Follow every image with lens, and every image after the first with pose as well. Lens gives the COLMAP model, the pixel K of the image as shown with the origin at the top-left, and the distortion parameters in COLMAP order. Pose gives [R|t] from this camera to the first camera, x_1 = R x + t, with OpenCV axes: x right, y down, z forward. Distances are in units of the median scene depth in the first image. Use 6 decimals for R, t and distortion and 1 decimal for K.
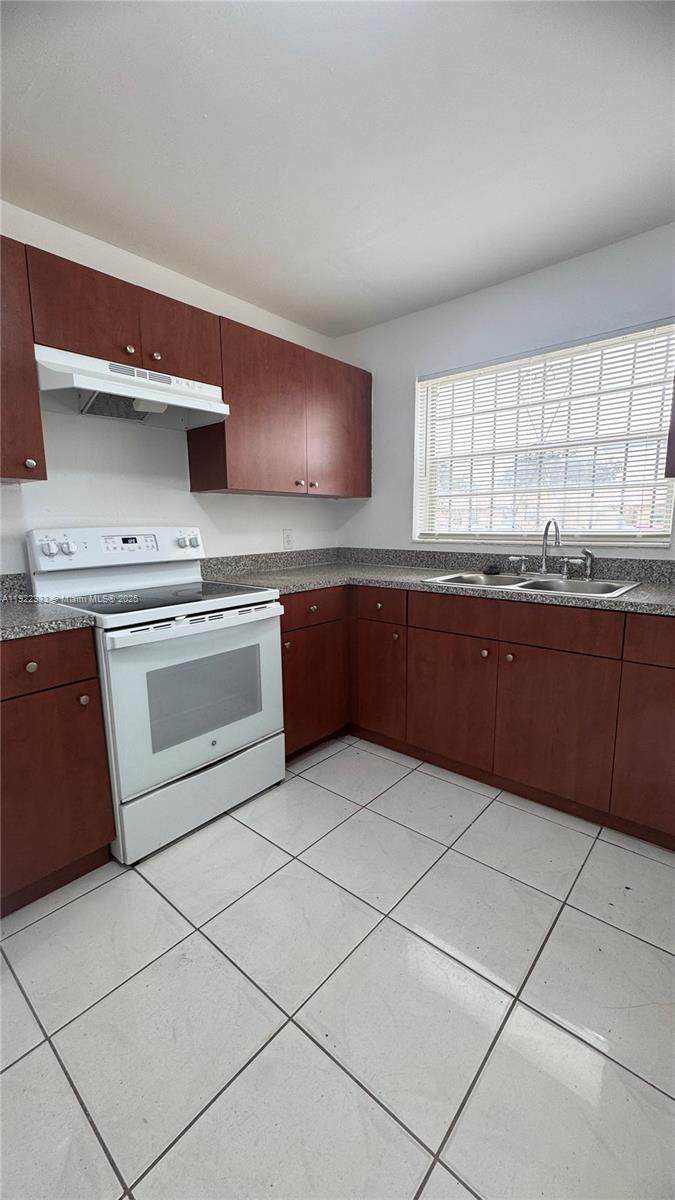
lens RADIAL K [[484.0, 0, 341.7], [0, 484.0, 600.8], [0, 0, 1]] dist [0.002914, 0.000269]
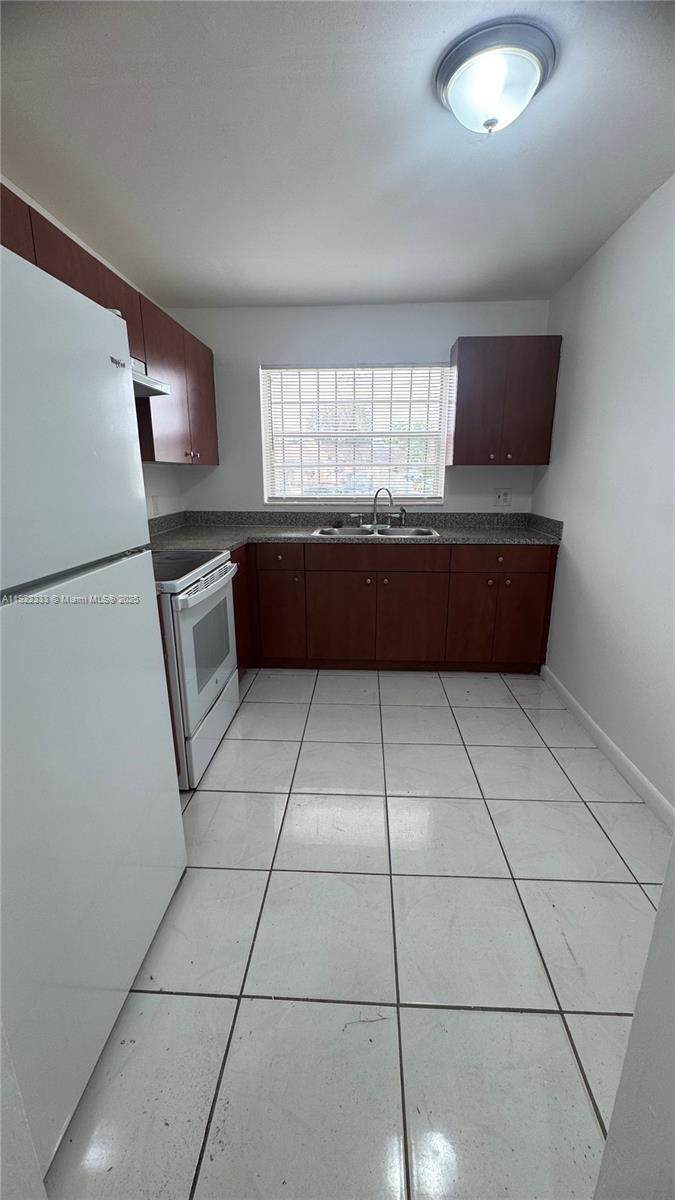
lens RADIAL K [[484.0, 0, 339.1], [0, 484.0, 602.6], [0, 0, 1]] dist [0.002914, 0.000269]
pose [[0.794971, -0.150670, 0.587639, -0.555956], [0.091666, 0.987379, 0.129155, -0.022638], [-0.599682, -0.048807, 0.798749, -0.113262]]
